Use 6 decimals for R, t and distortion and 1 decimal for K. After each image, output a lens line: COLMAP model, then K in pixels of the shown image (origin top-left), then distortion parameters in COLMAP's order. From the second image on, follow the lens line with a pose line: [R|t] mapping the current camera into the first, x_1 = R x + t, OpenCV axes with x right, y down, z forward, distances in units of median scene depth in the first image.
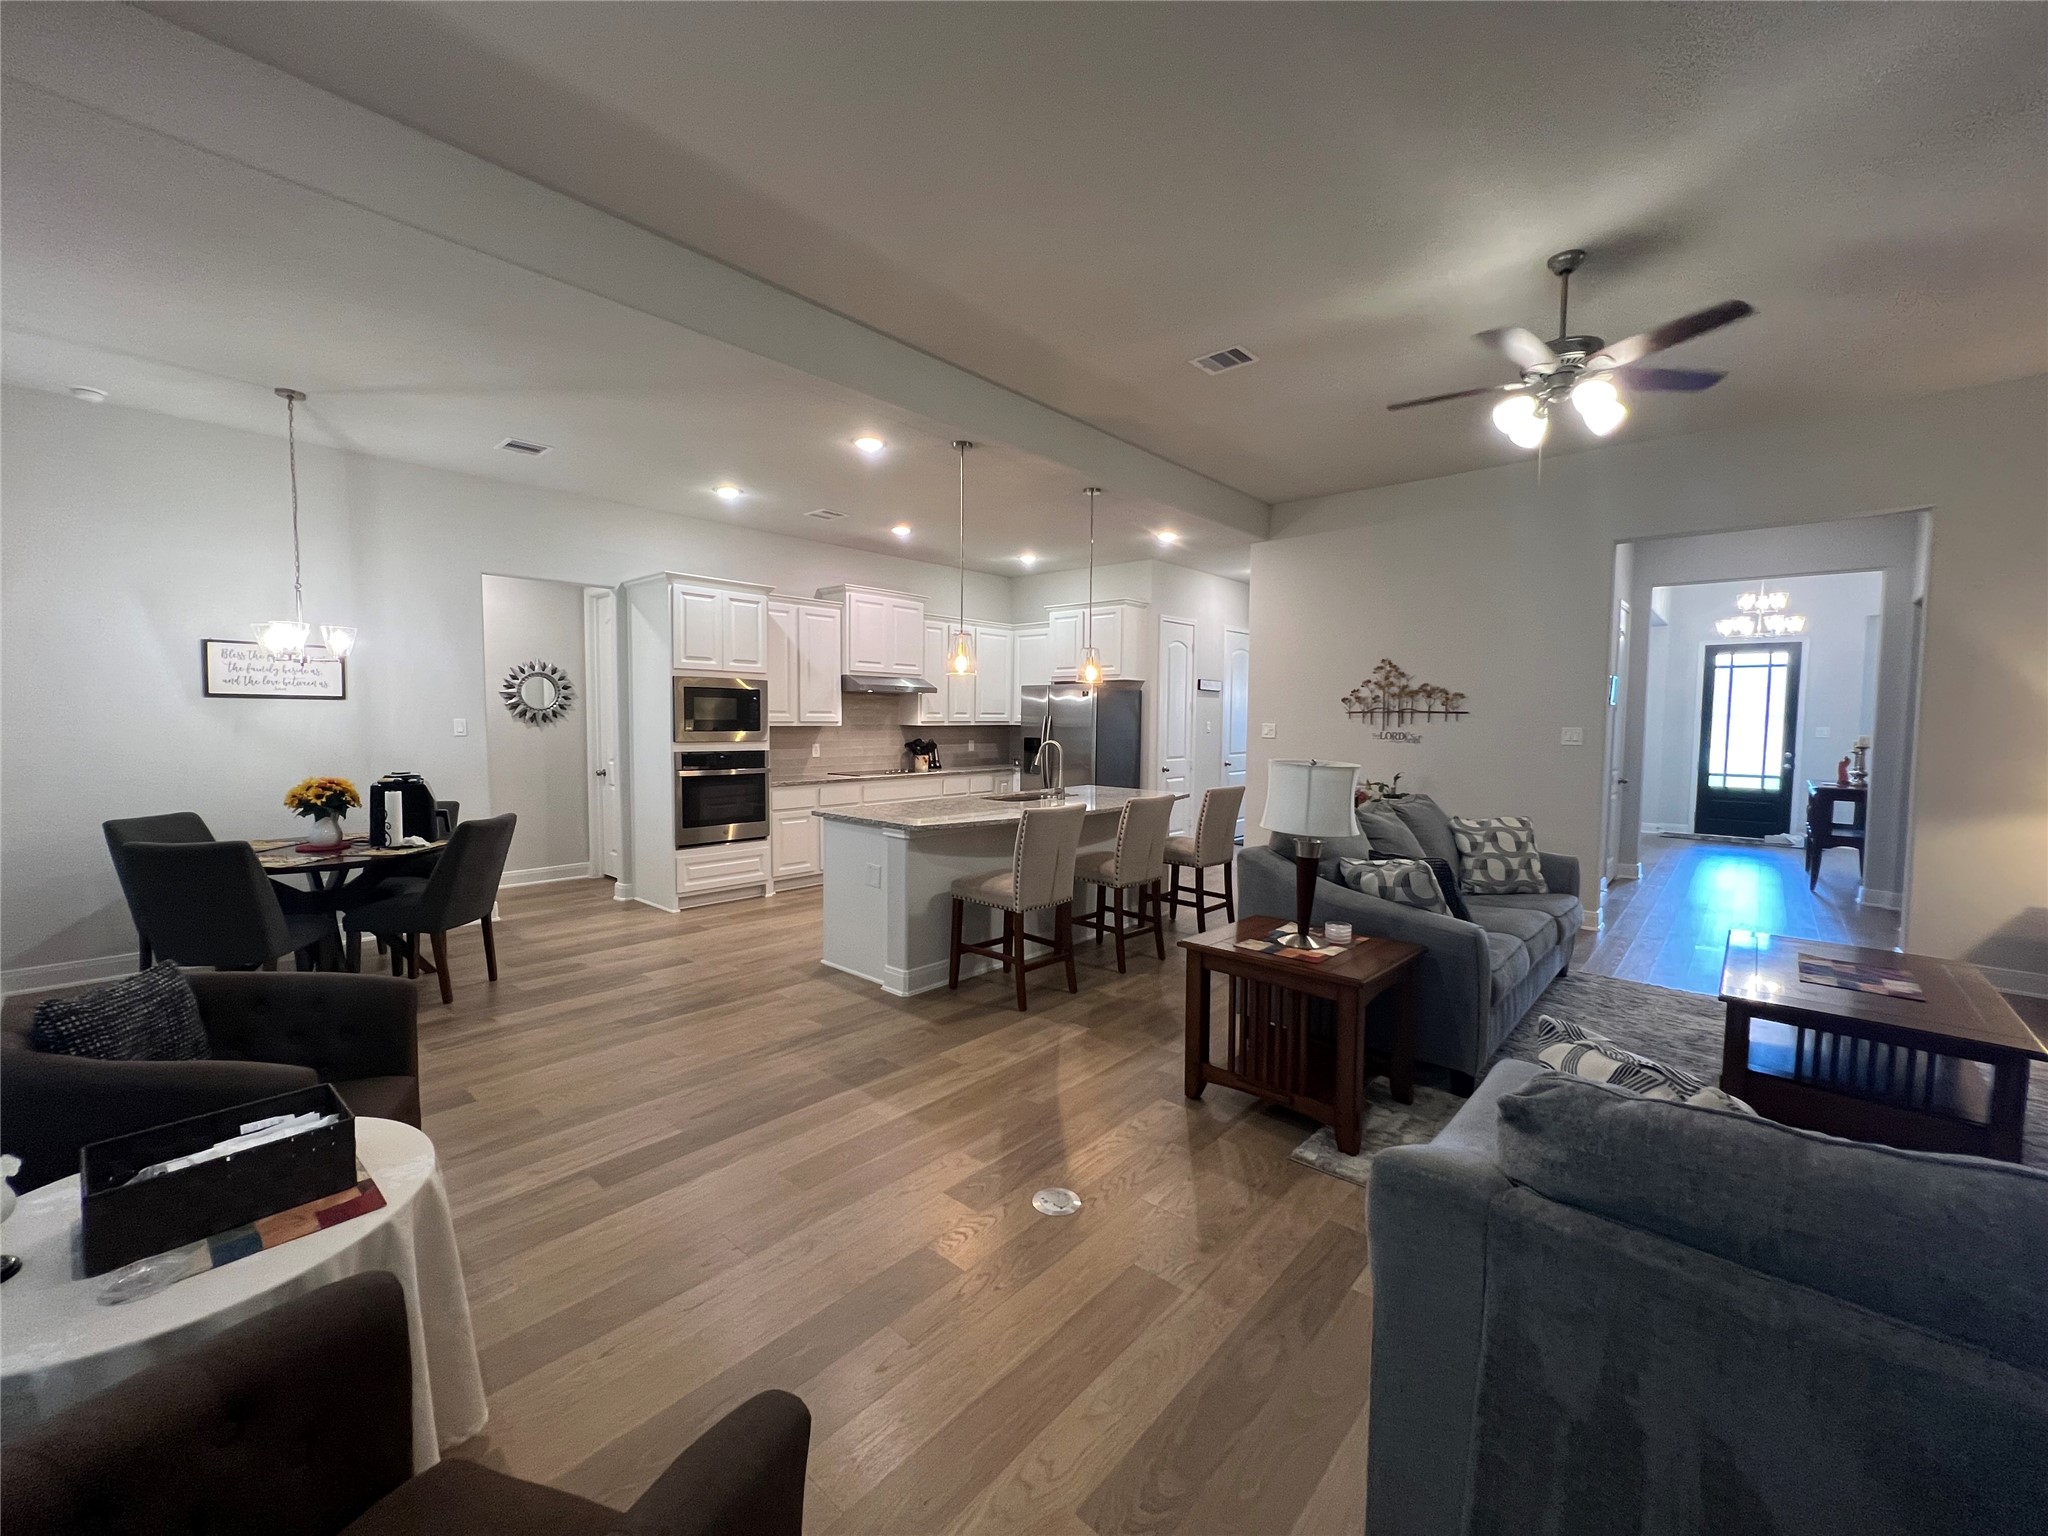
lens RADIAL K [[823.2, 0, 1022.4], [0, 823.2, 762.0], [0, 0, 1]] dist [-0.002829, 0.000601]
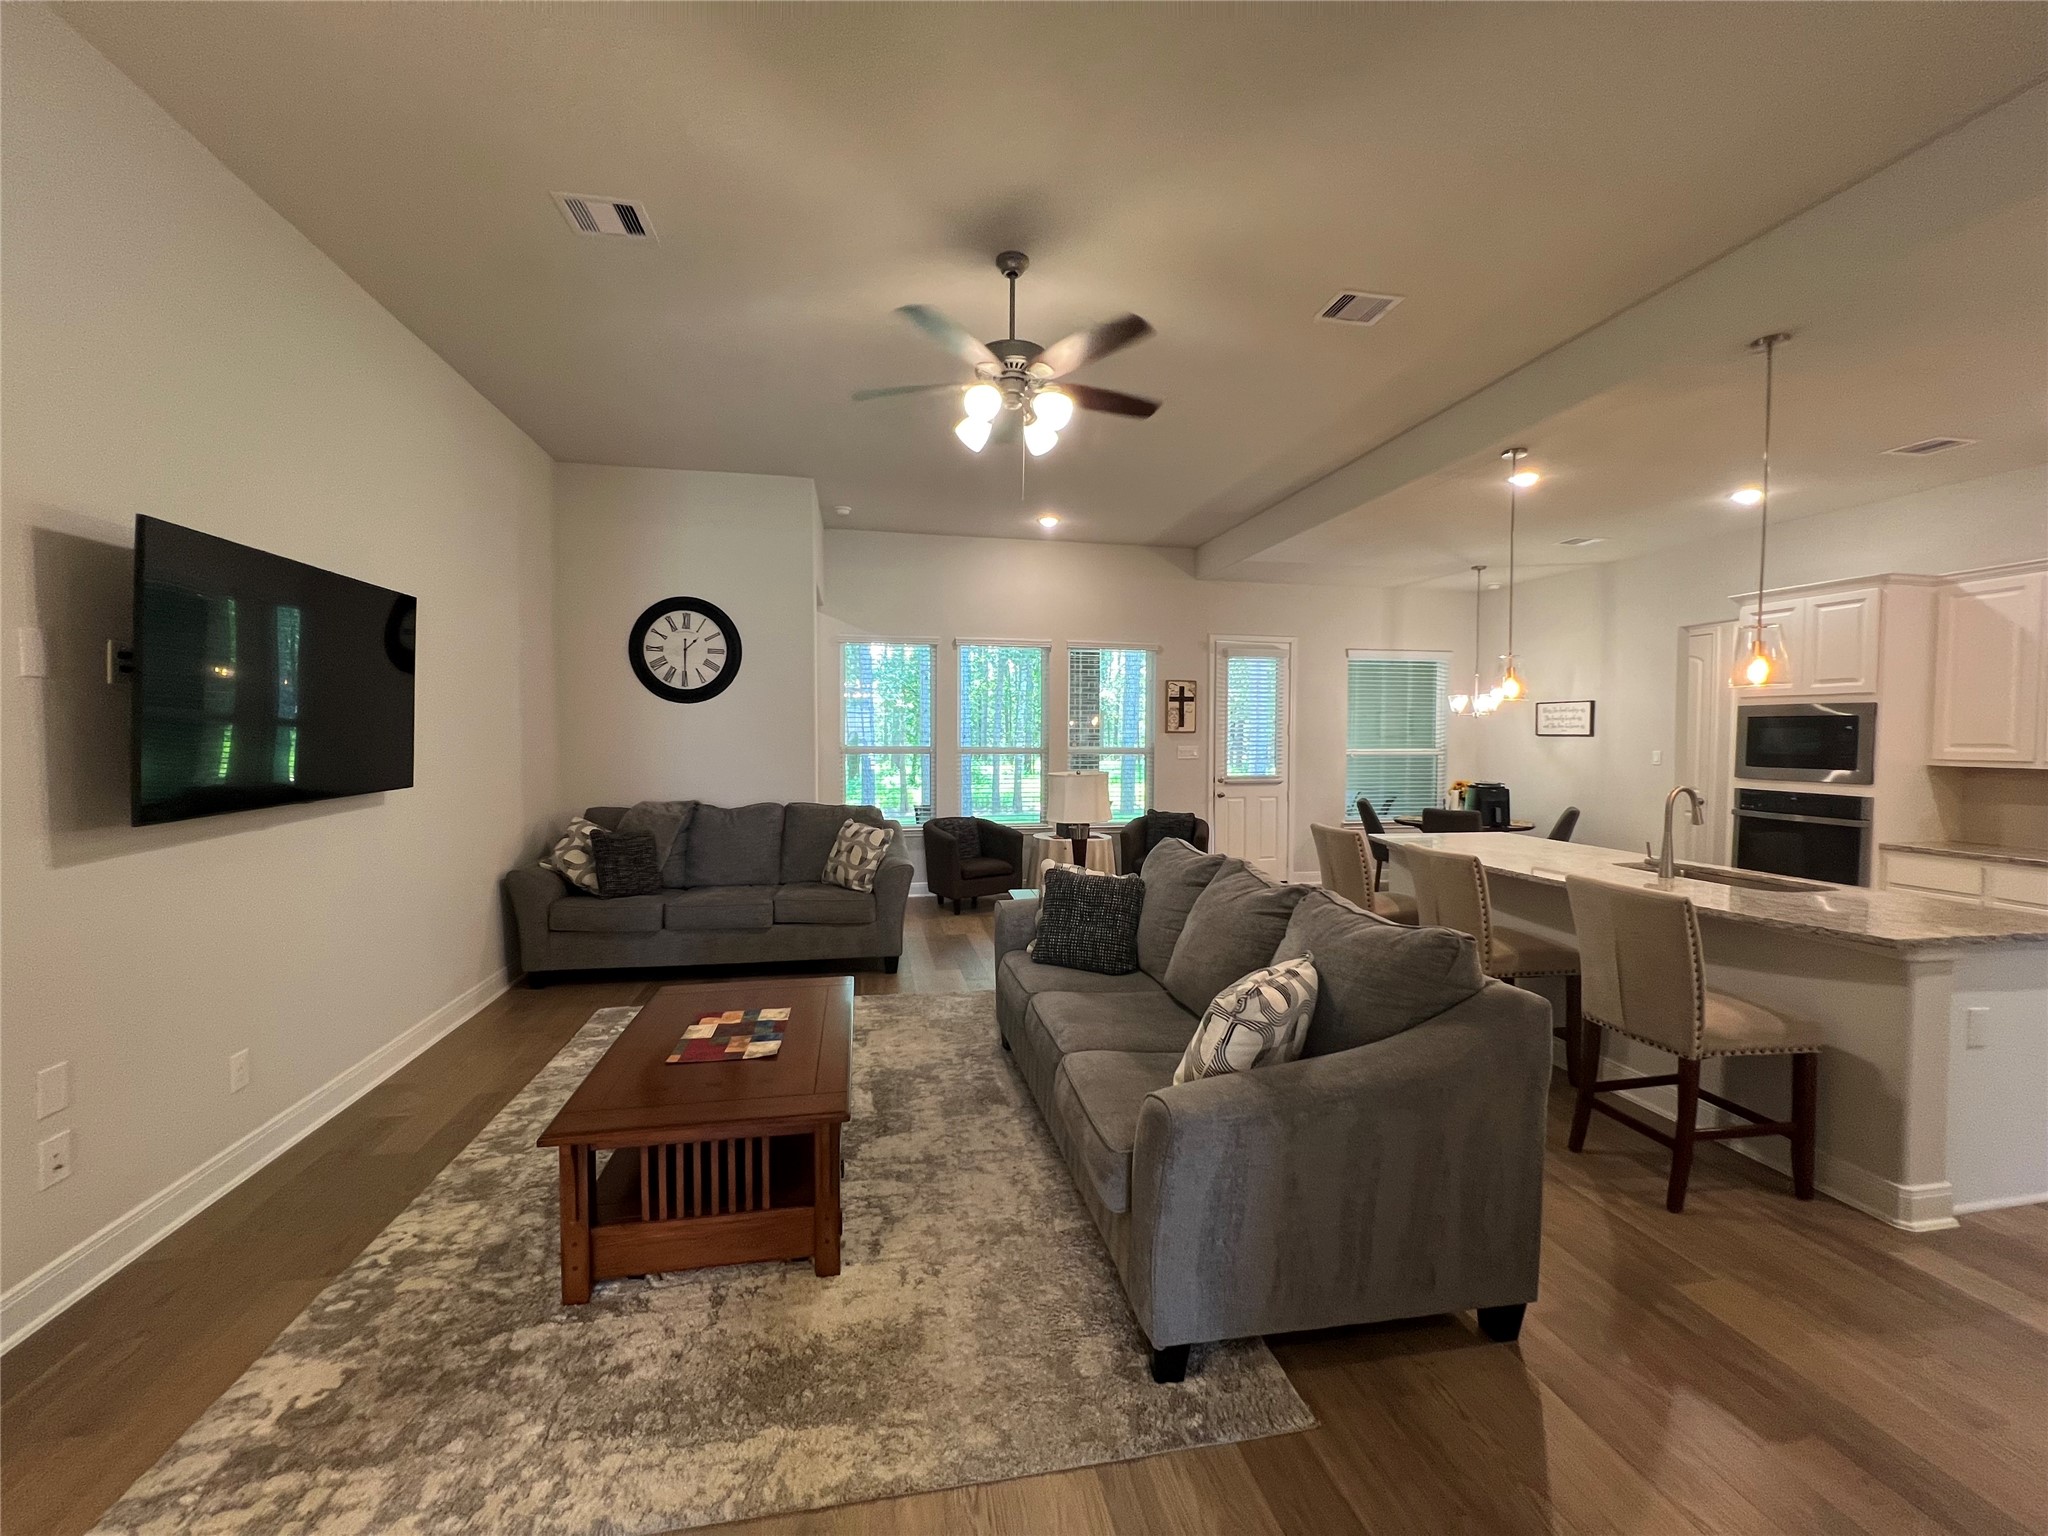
lens RADIAL K [[823.2, 0, 1024.9], [0, 823.2, 765.0], [0, 0, 1]] dist [-0.002829, 0.000601]
pose [[-0.600162, 0.014742, -0.799743, 0.795965], [-0.056243, 0.996578, 0.060577, -0.049013], [0.797899, 0.081336, -0.597279, 0.911708]]
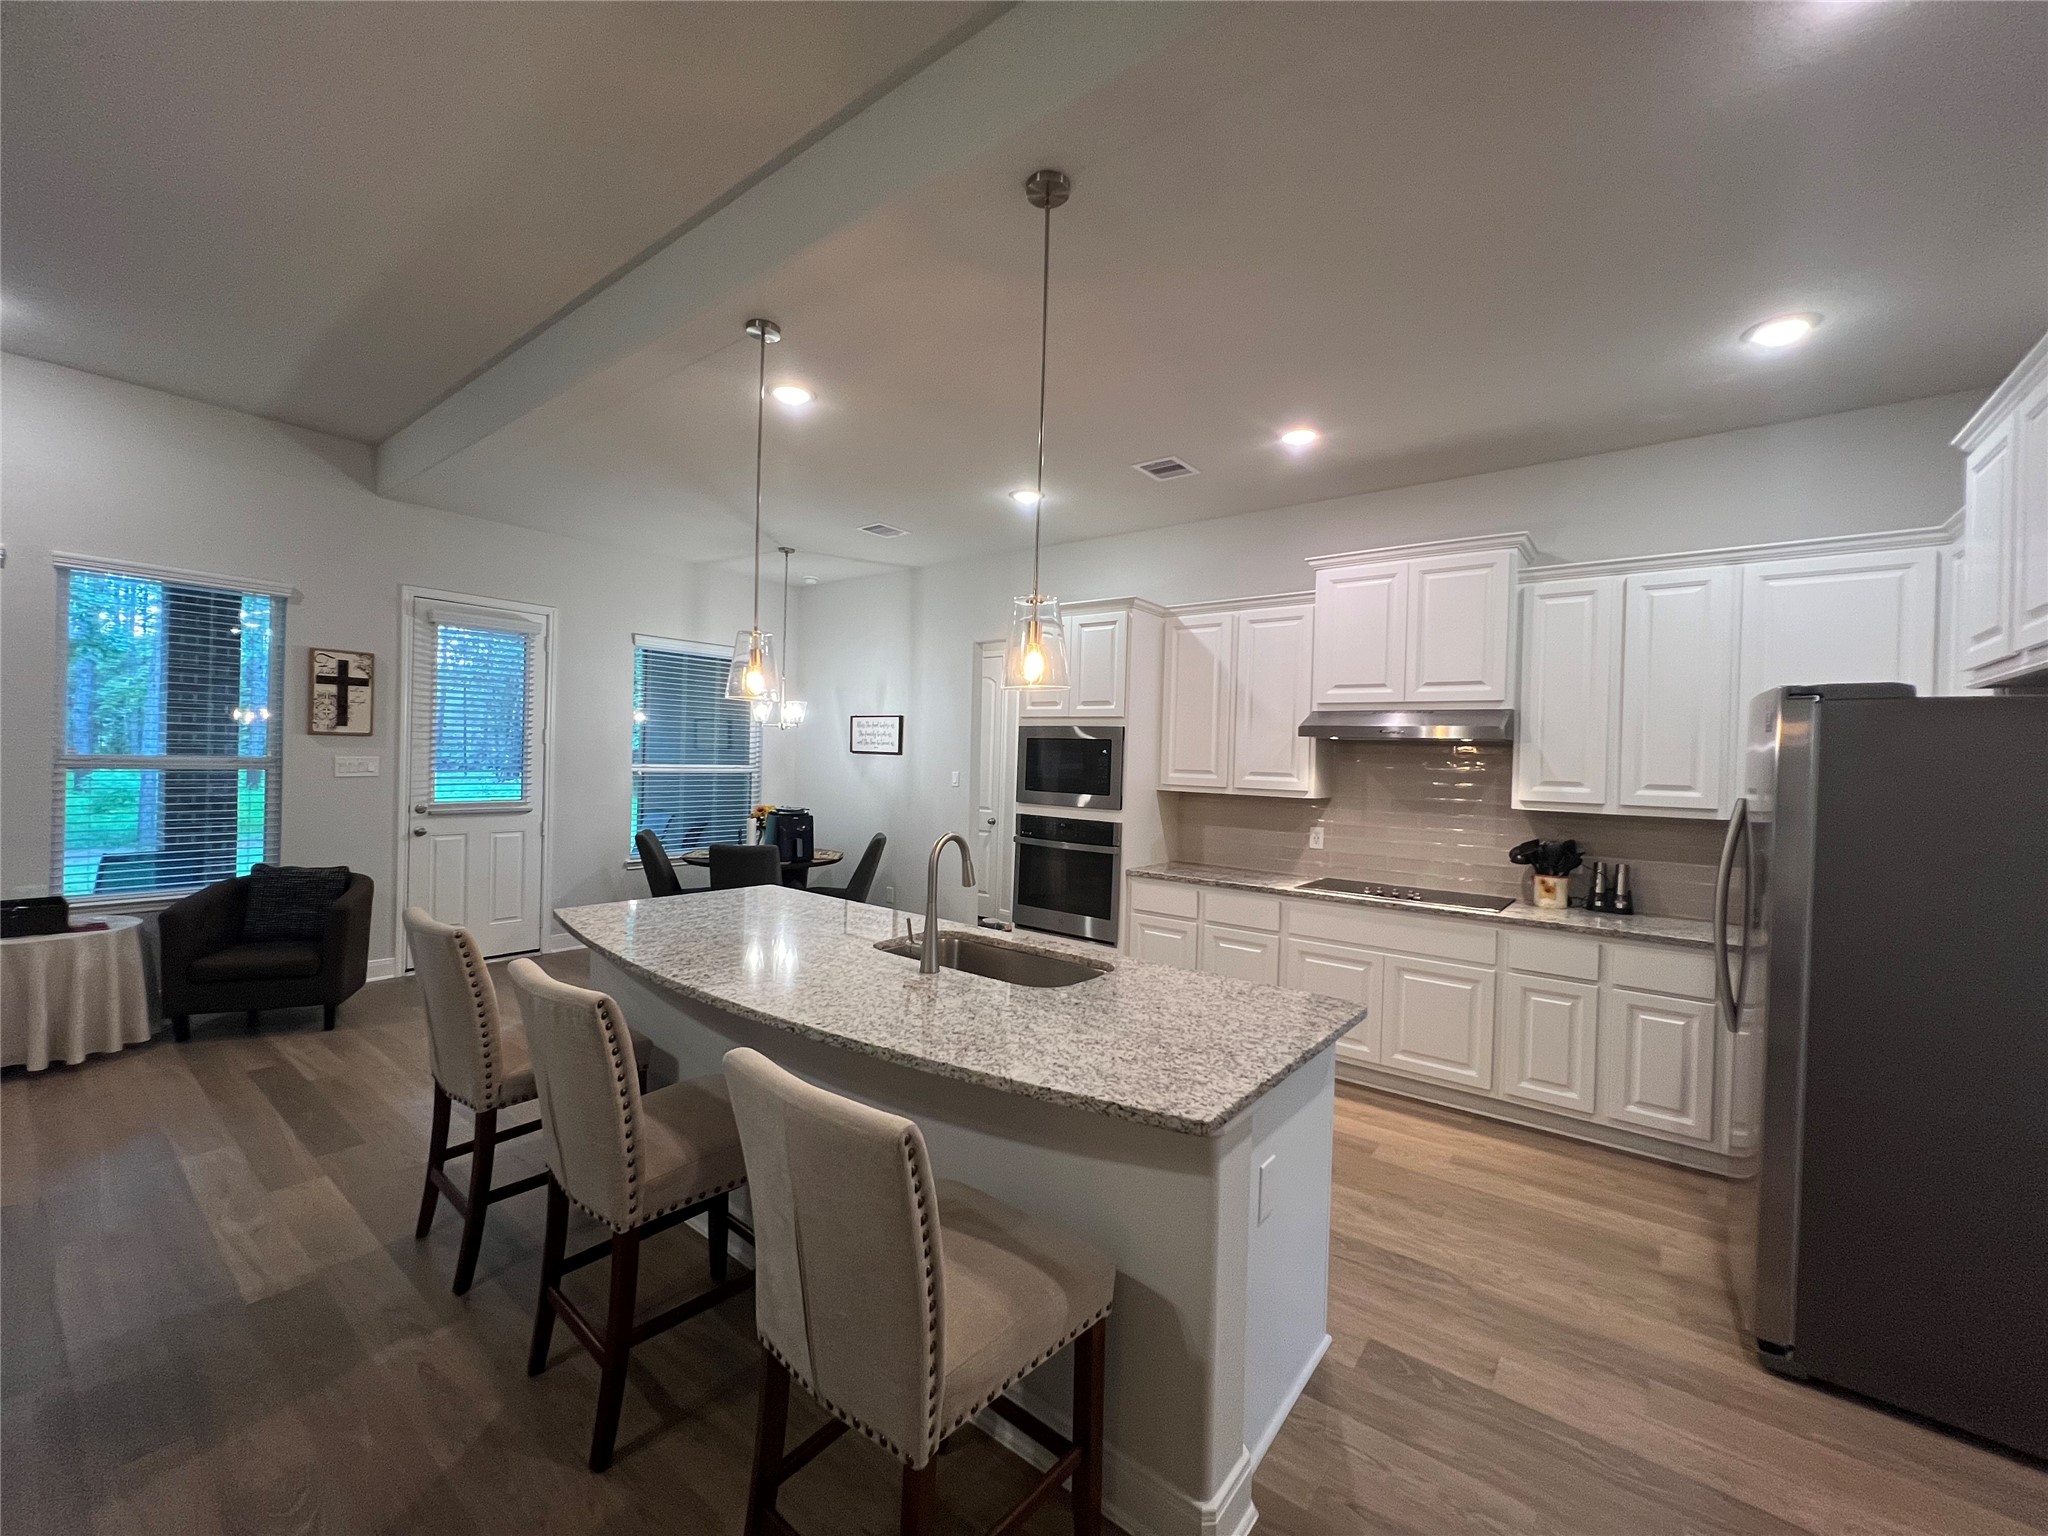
lens RADIAL K [[823.2, 0, 1022.0], [0, 823.2, 763.2], [0, 0, 1]] dist [-0.002829, 0.000601]
pose [[0.067104, -0.002413, -0.997743, 0.442554], [-0.085542, 0.996301, -0.008163, -0.058357], [0.994072, 0.085896, 0.066650, 0.942724]]
